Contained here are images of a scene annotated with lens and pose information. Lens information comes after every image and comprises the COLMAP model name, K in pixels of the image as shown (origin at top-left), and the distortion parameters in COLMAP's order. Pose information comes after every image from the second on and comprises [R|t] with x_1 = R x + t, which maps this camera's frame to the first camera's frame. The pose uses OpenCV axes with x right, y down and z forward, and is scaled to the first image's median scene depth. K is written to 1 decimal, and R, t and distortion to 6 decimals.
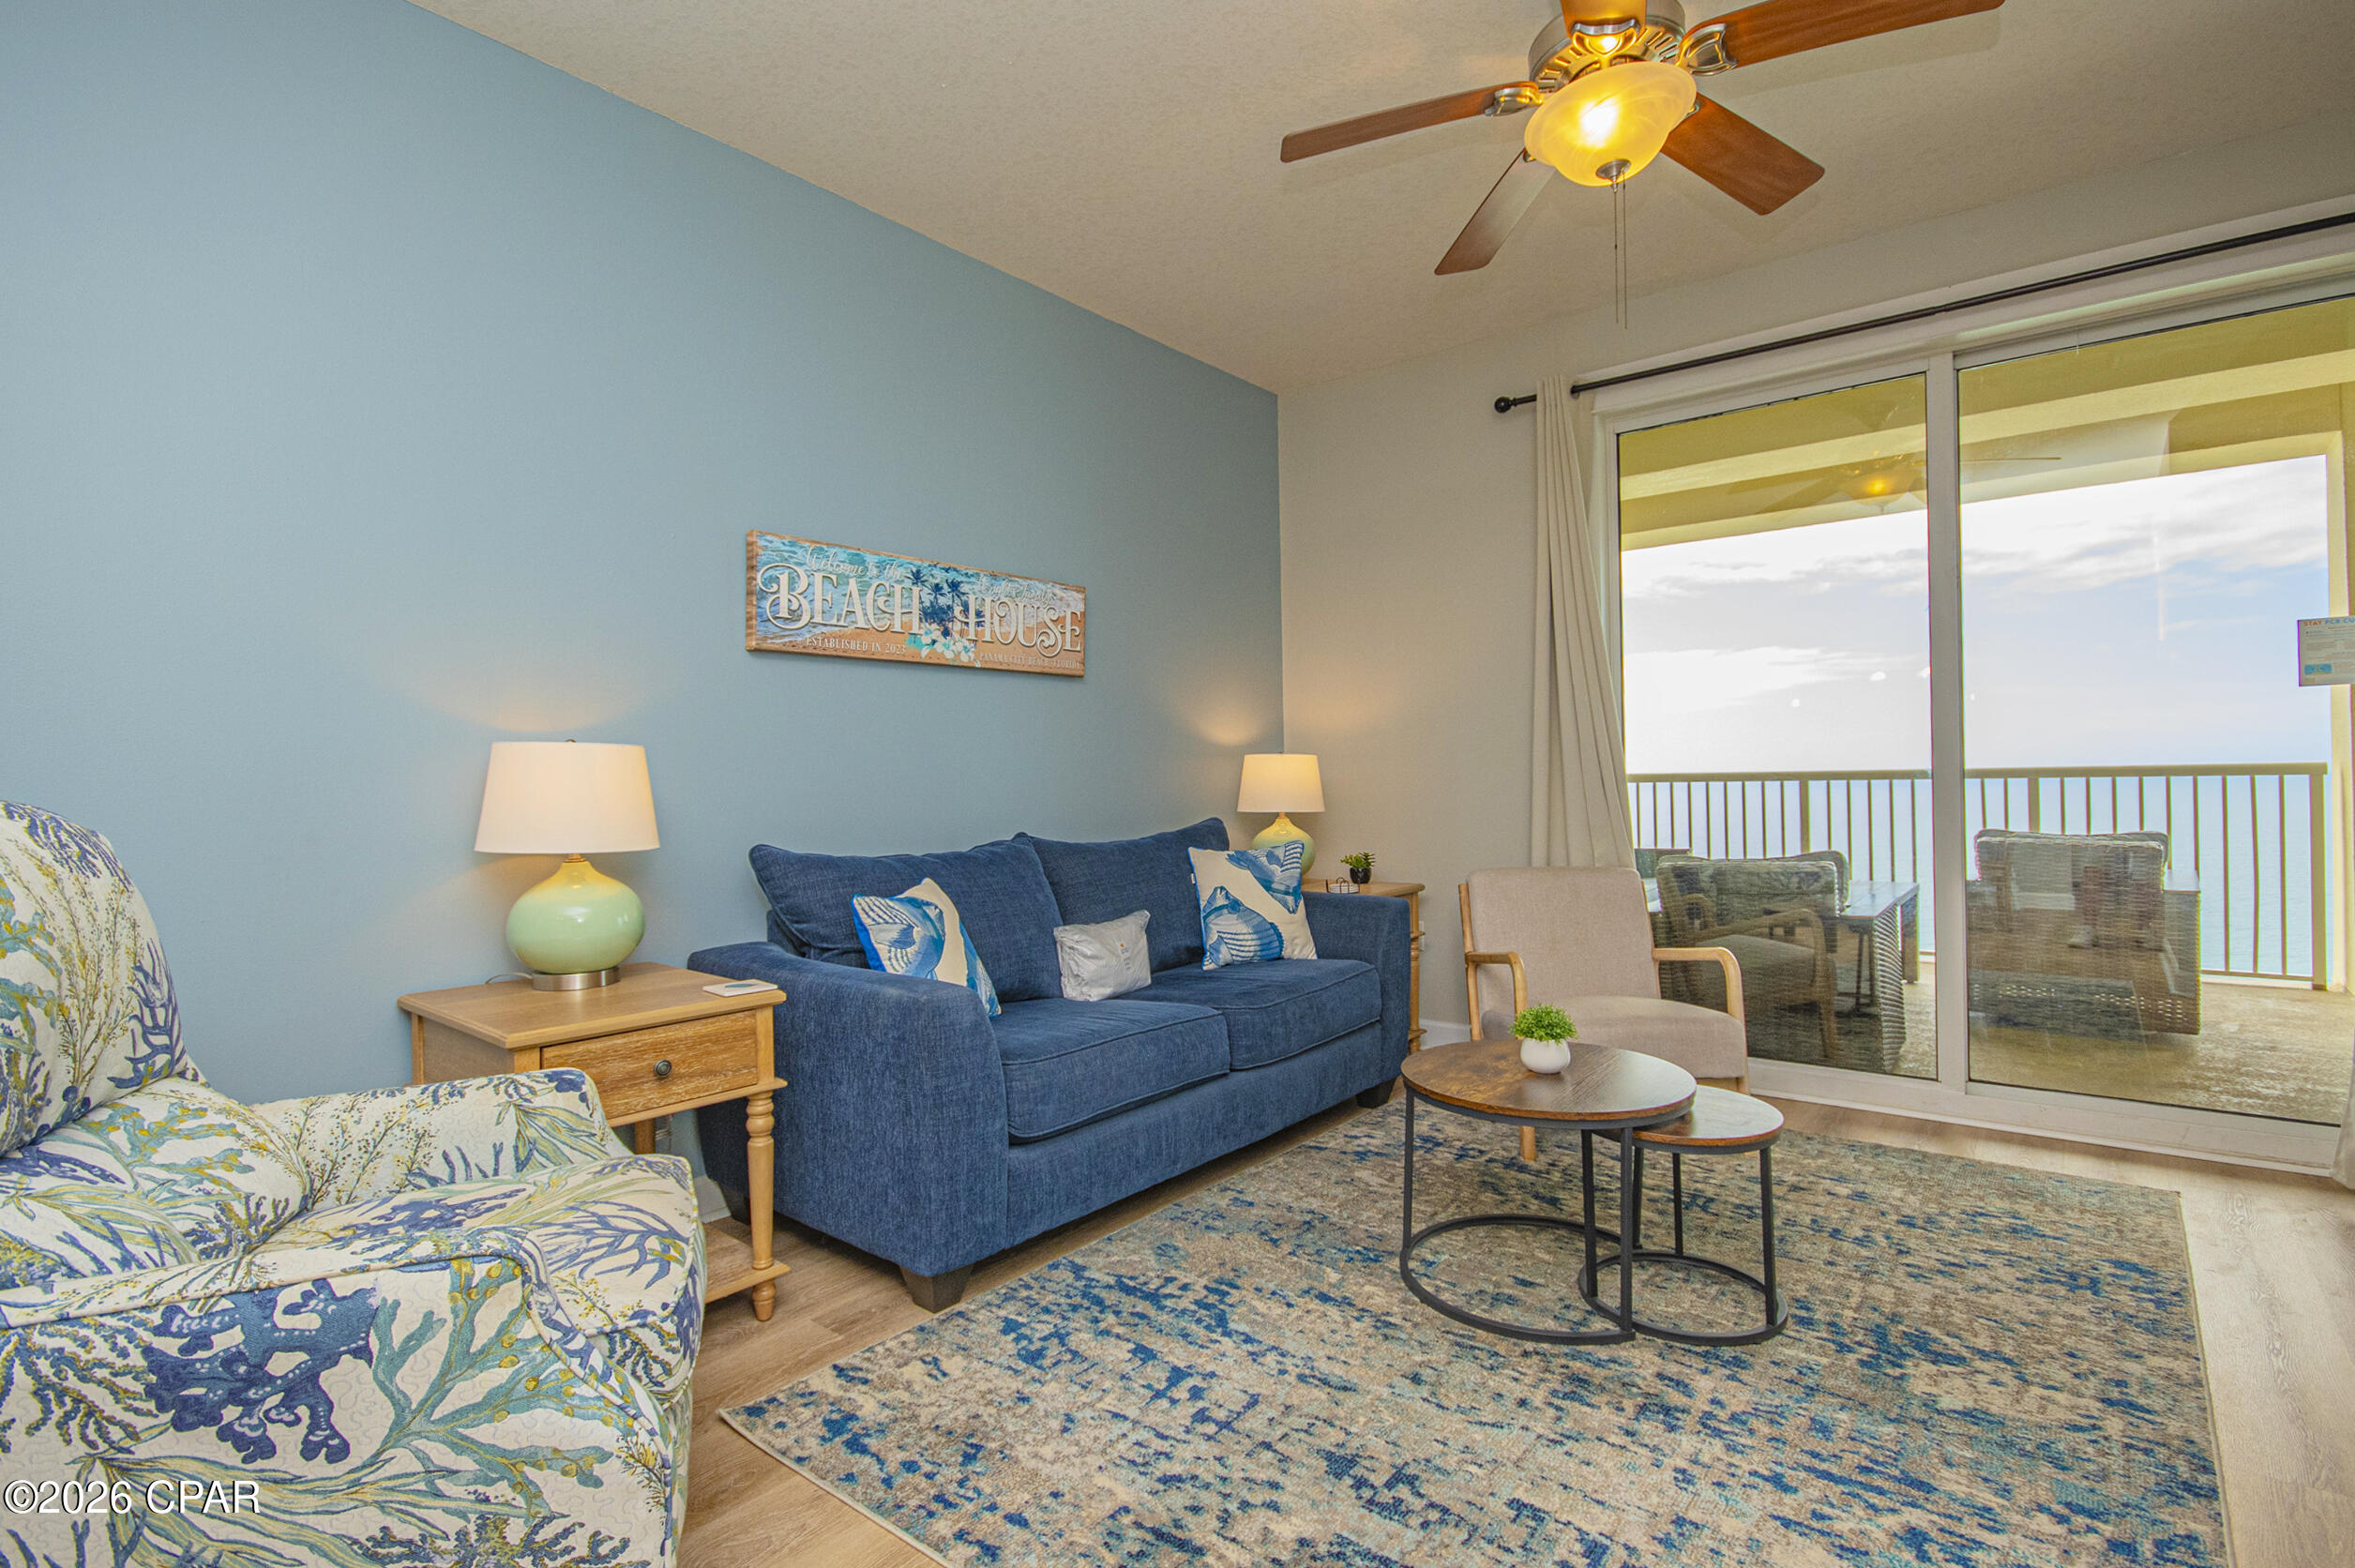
lens RADIAL K [[1119.1, 0, 1199.1], [0, 1119.1, 780.1], [0, 0, 1]] dist [0.012867, -0.015207]
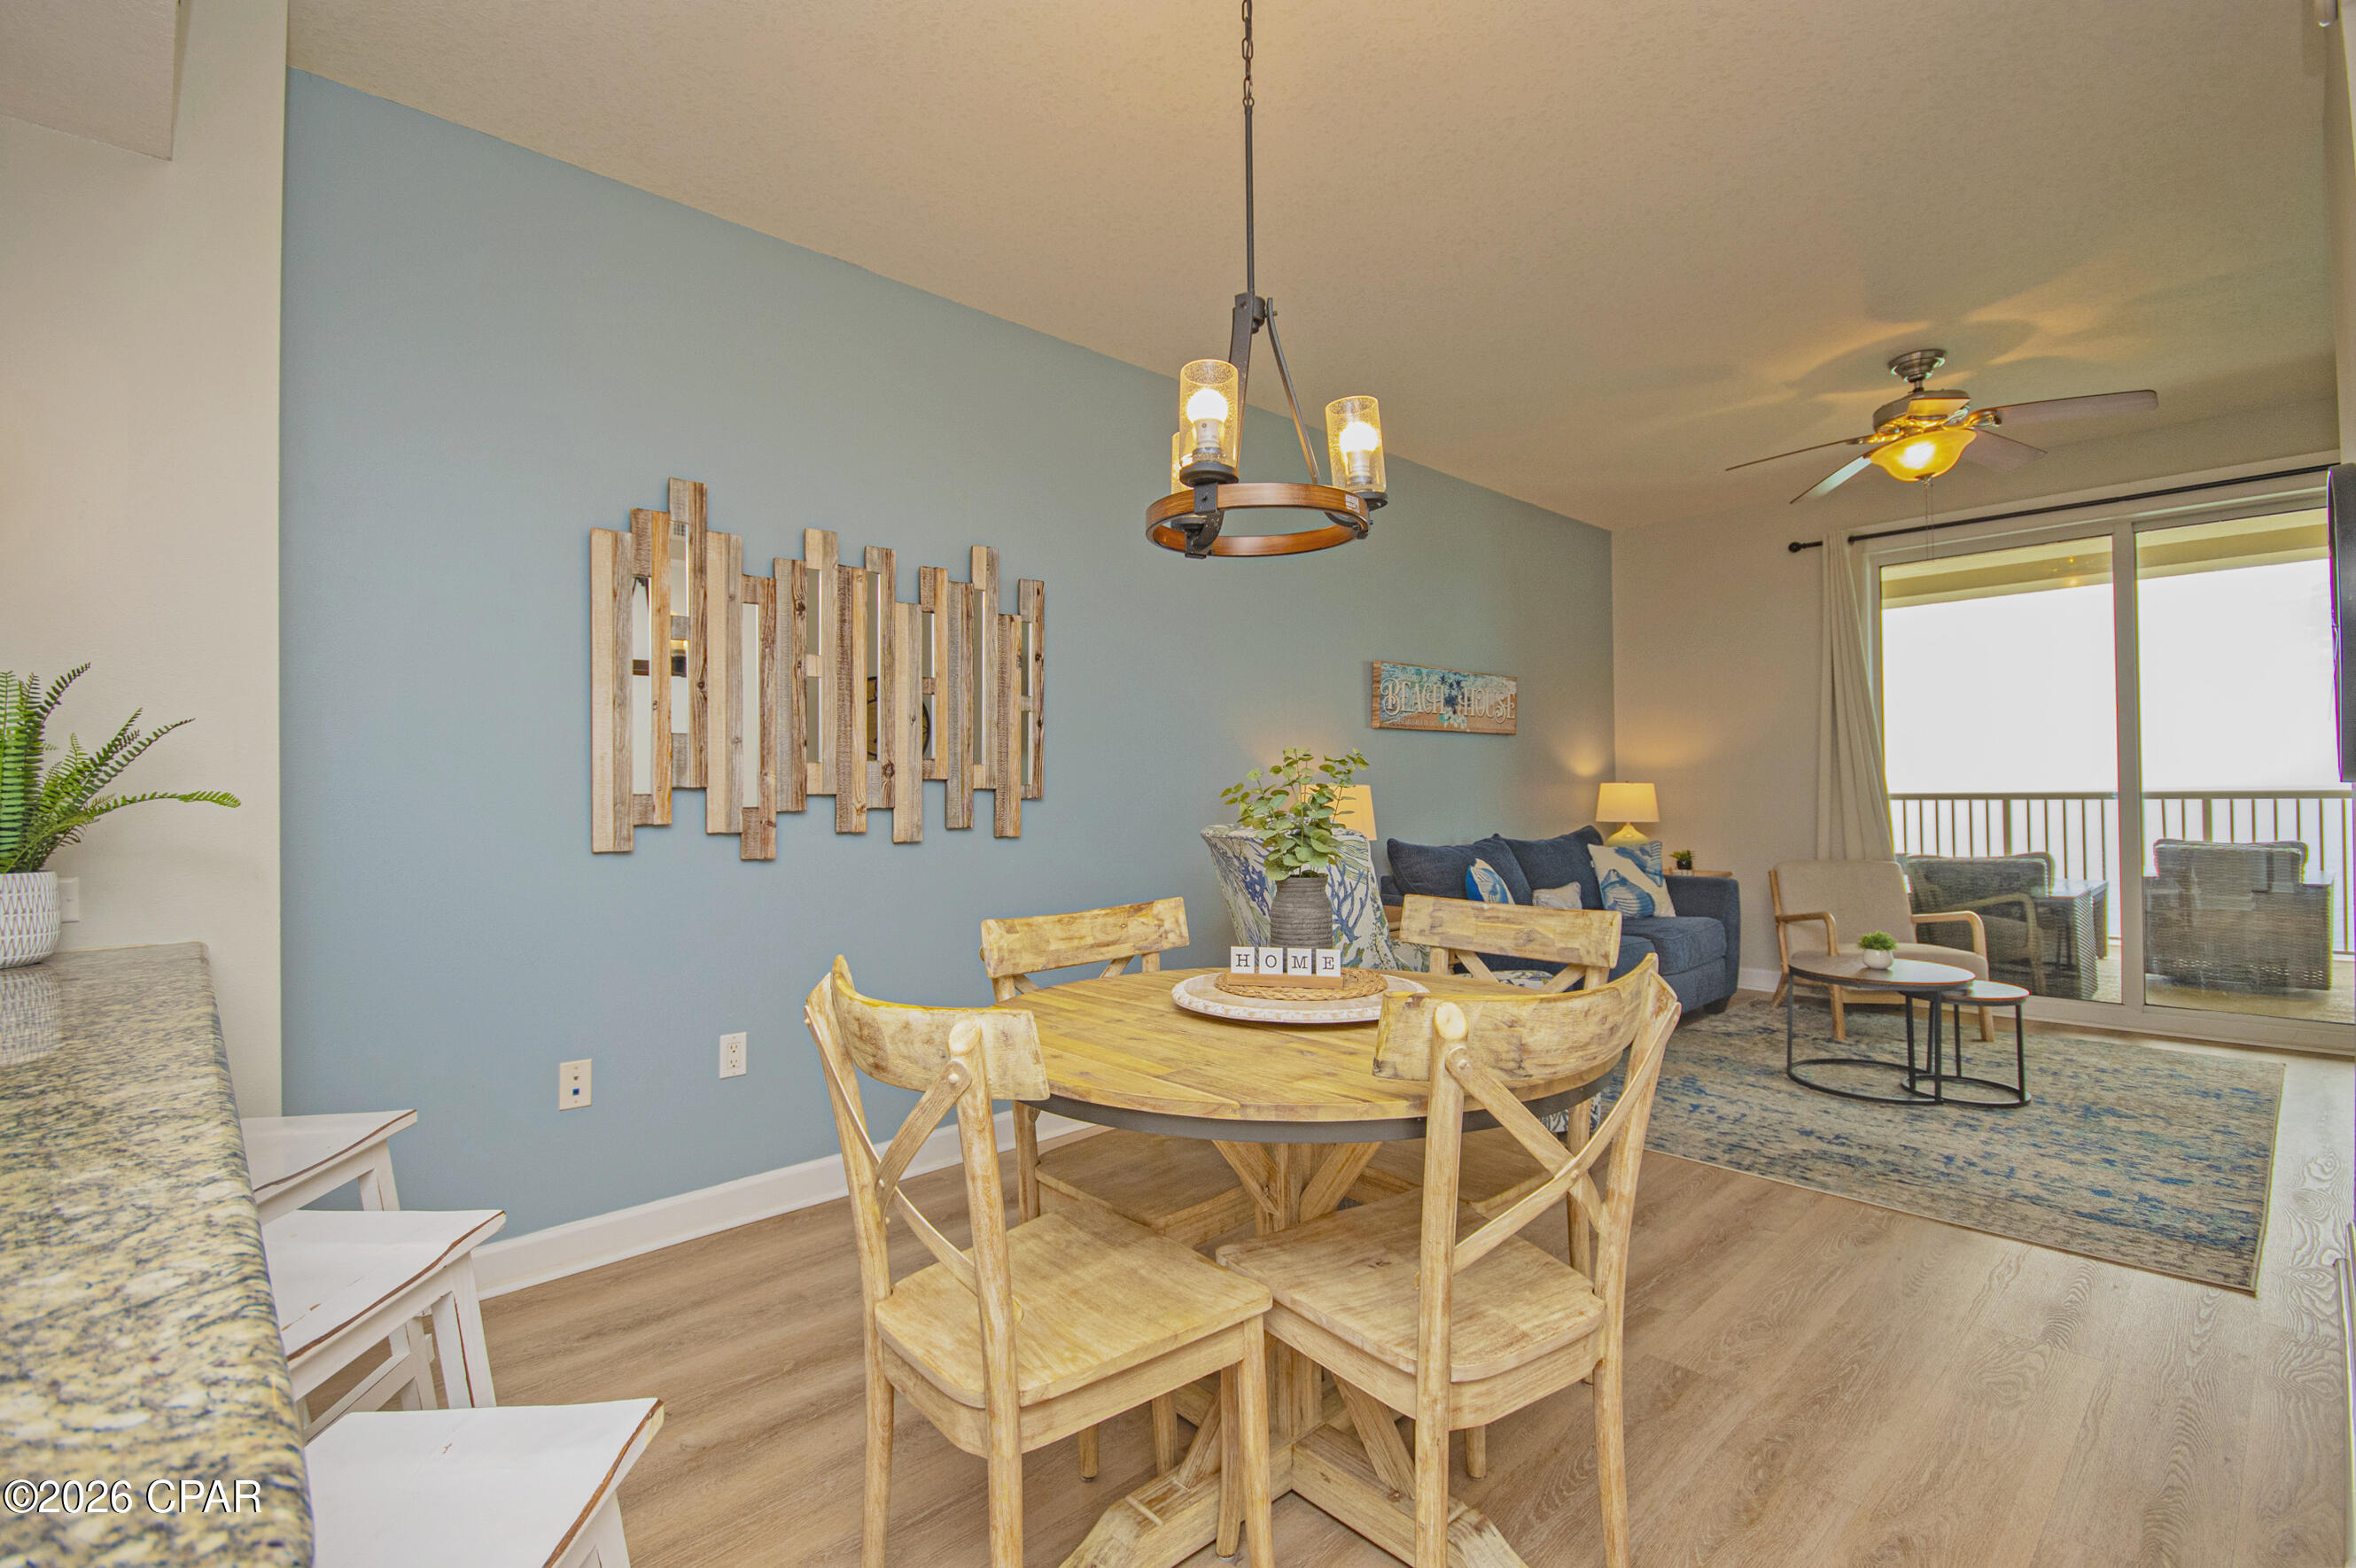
lens RADIAL K [[1051.7, 0, 1213.5], [0, 1051.7, 784.9], [0, 0, 1]] dist [0.023977, -0.017321]
pose [[0.991686, 0.002738, -0.128650, -0.420897], [-0.003291, 0.999986, -0.004089, -0.018488], [0.128637, 0.004479, 0.991682, -0.650104]]
